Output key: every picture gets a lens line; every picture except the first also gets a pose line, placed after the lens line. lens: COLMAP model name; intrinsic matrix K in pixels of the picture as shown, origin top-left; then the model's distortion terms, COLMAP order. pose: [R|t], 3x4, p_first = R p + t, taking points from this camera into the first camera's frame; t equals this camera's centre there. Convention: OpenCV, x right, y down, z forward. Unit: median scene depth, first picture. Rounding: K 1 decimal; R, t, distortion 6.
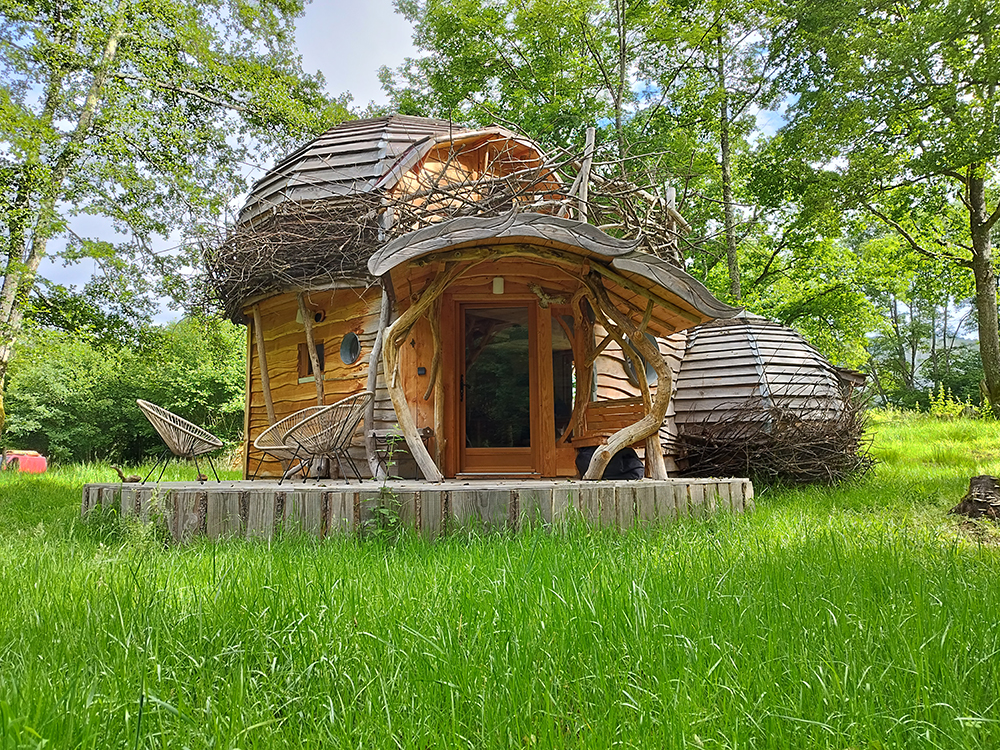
lens RADIAL K [[641.0, 0, 500.0], [0, 641.0, 375.0], [0, 0, 1]] dist [0.007788, 0.001325]
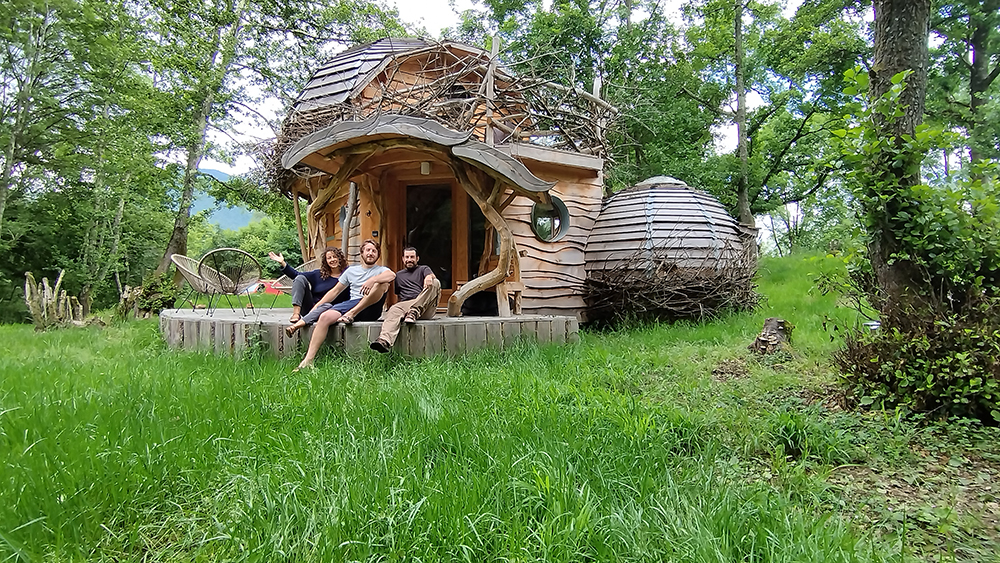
lens RADIAL K [[470.1, 0, 500.0], [0, 470.1, 281.5], [0, 0, 1]] dist [-0.000922, -0.000354]
pose [[0.978105, 0.005657, -0.208034, 0.310035], [0.019156, 0.992939, 0.117065, -0.015216], [0.207227, -0.118487, 0.971091, 0.049211]]
